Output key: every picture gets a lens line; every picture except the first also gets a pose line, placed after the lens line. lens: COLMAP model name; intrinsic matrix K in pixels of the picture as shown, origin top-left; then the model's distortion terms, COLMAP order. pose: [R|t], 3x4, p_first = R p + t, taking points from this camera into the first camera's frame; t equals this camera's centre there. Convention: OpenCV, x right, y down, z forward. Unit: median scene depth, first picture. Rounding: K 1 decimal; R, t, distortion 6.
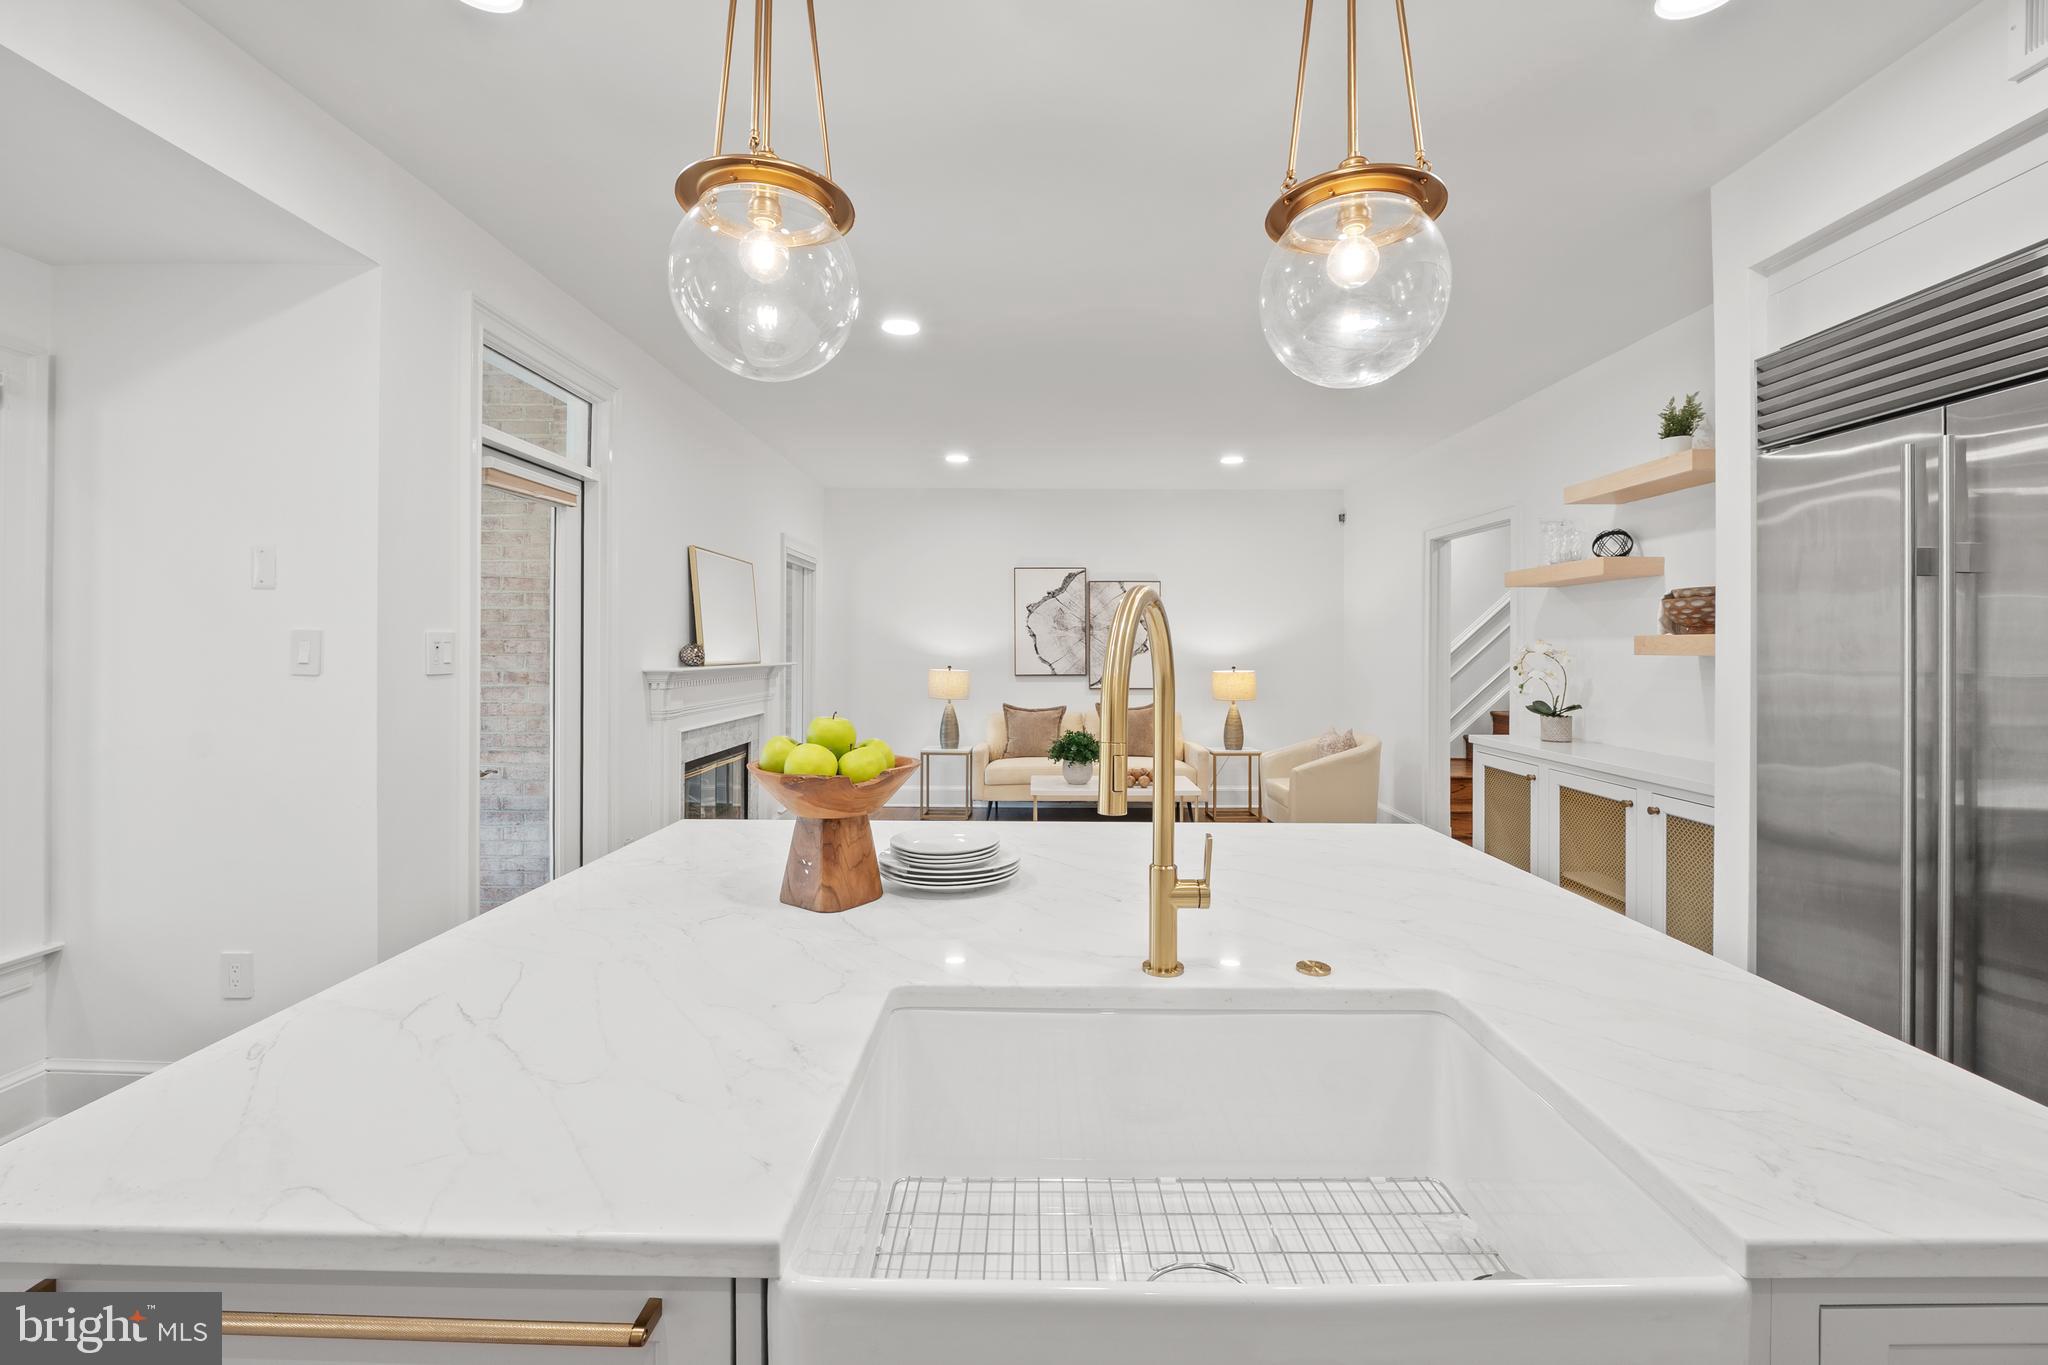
lens RADIAL K [[865.6, 0, 1028.3], [0, 865.6, 646.5], [0, 0, 1]] dist [-0.000146, -0.000137]
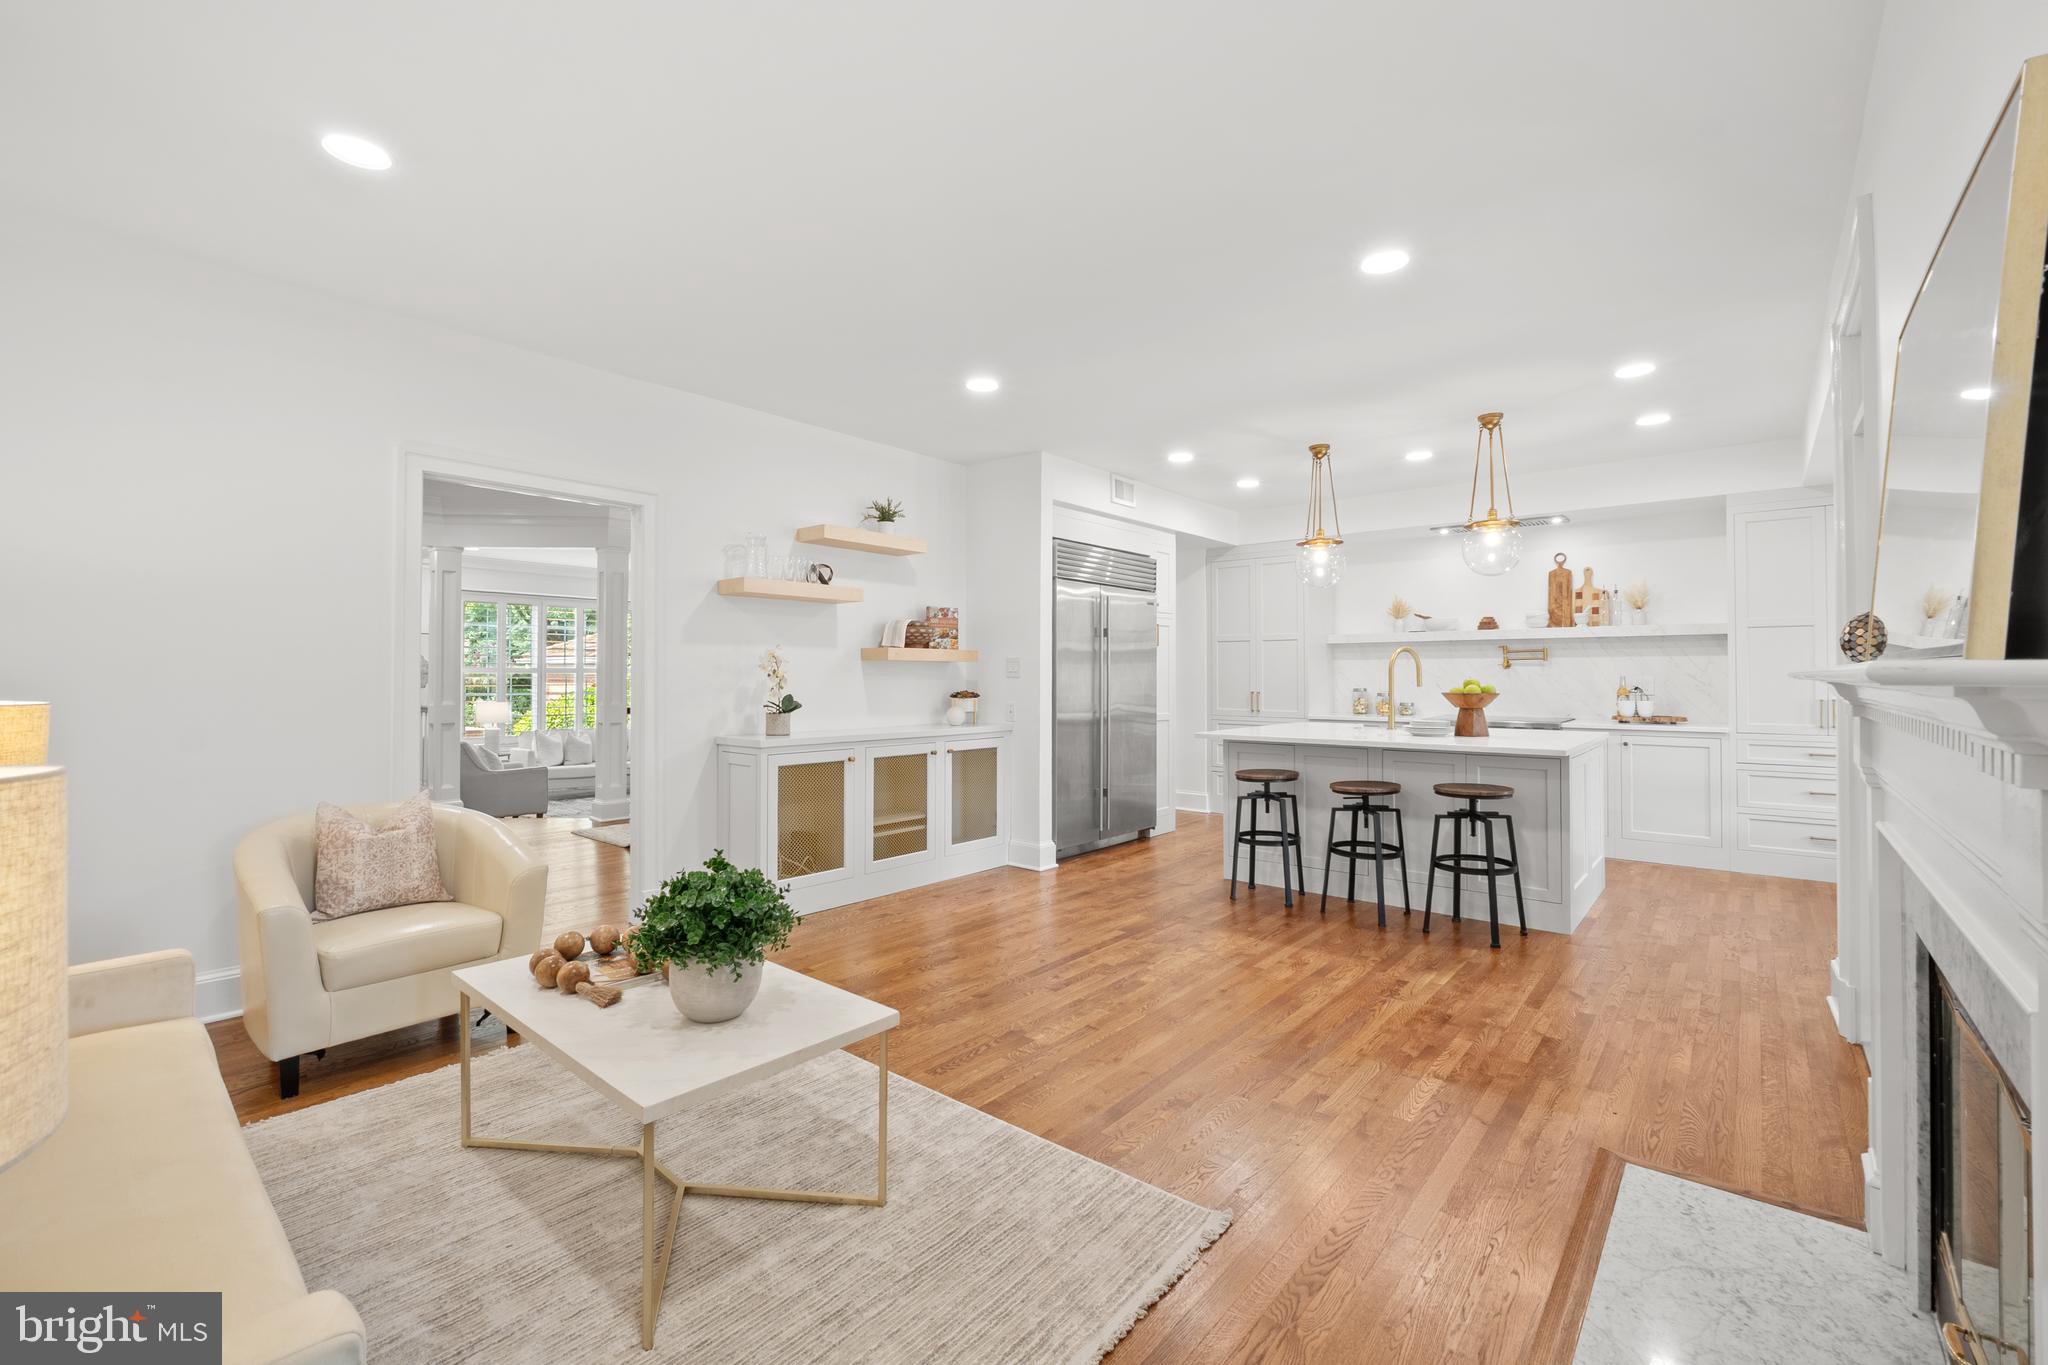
lens RADIAL K [[858.0, 0, 1032.9], [0, 858.0, 675.5], [0, 0, 1]] dist [-0.000920, -0.000068]
pose [[-0.769297, -0.004214, 0.638877, -0.224232], [-0.006504, 0.999978, -0.001236, 0.018609], [-0.638858, -0.005106, -0.769308, 1.015407]]
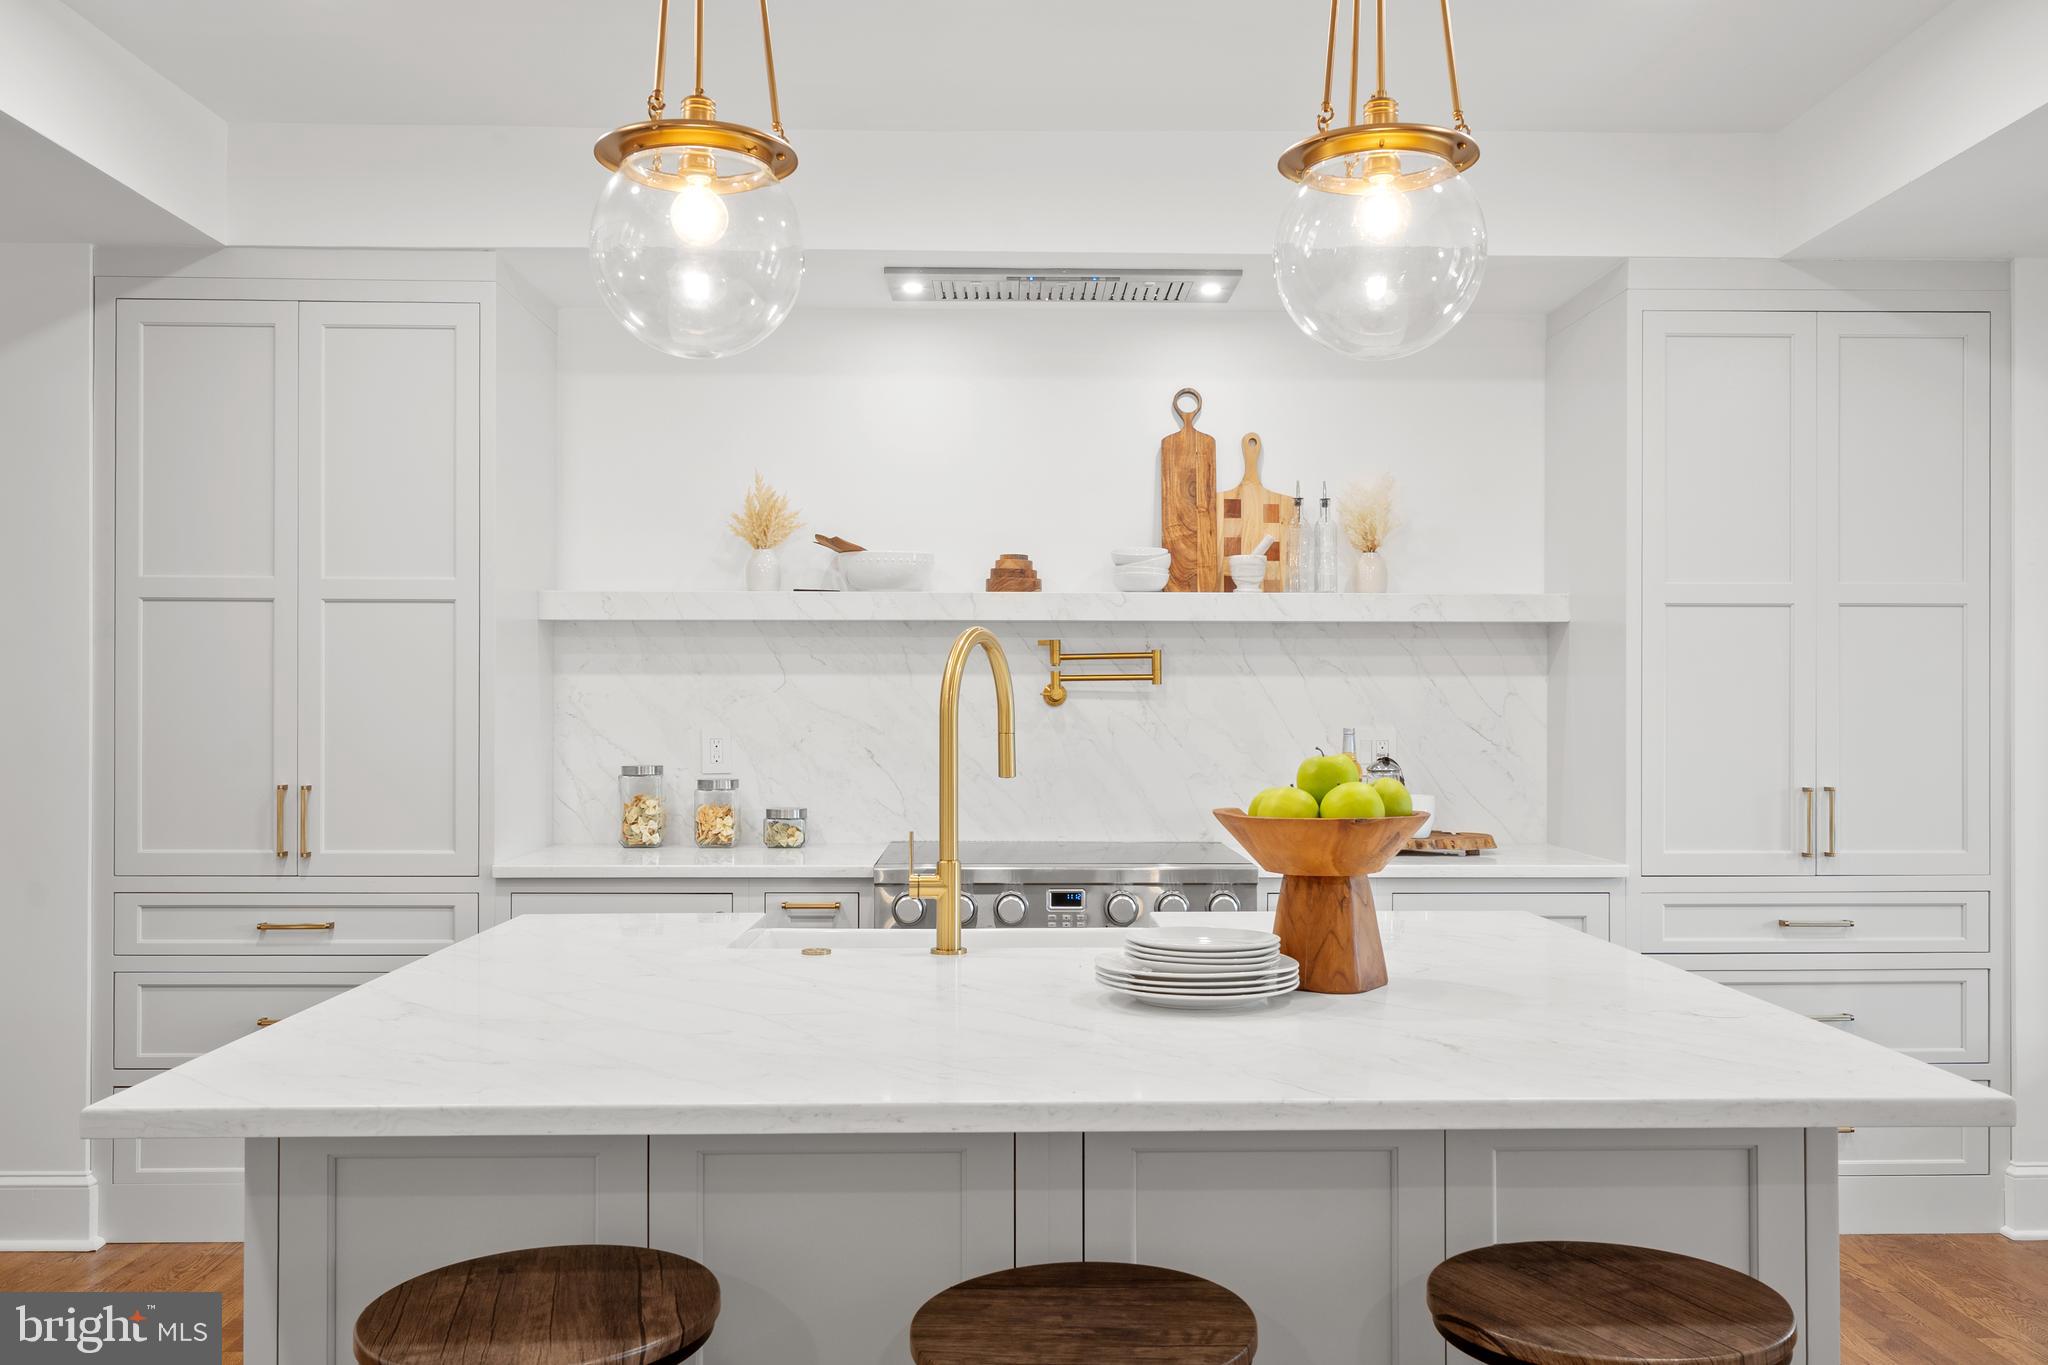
lens RADIAL K [[1718.7, 0, 1028.6], [0, 1718.7, 694.4], [0, 0, 1]] dist [0.003770, 0.000349]
pose [[-0.999652, -0.005987, -0.025694, 0.020376], [-0.005647, 0.999896, -0.013285, 0.010519], [0.025771, -0.013135, -0.999582, 0.592301]]
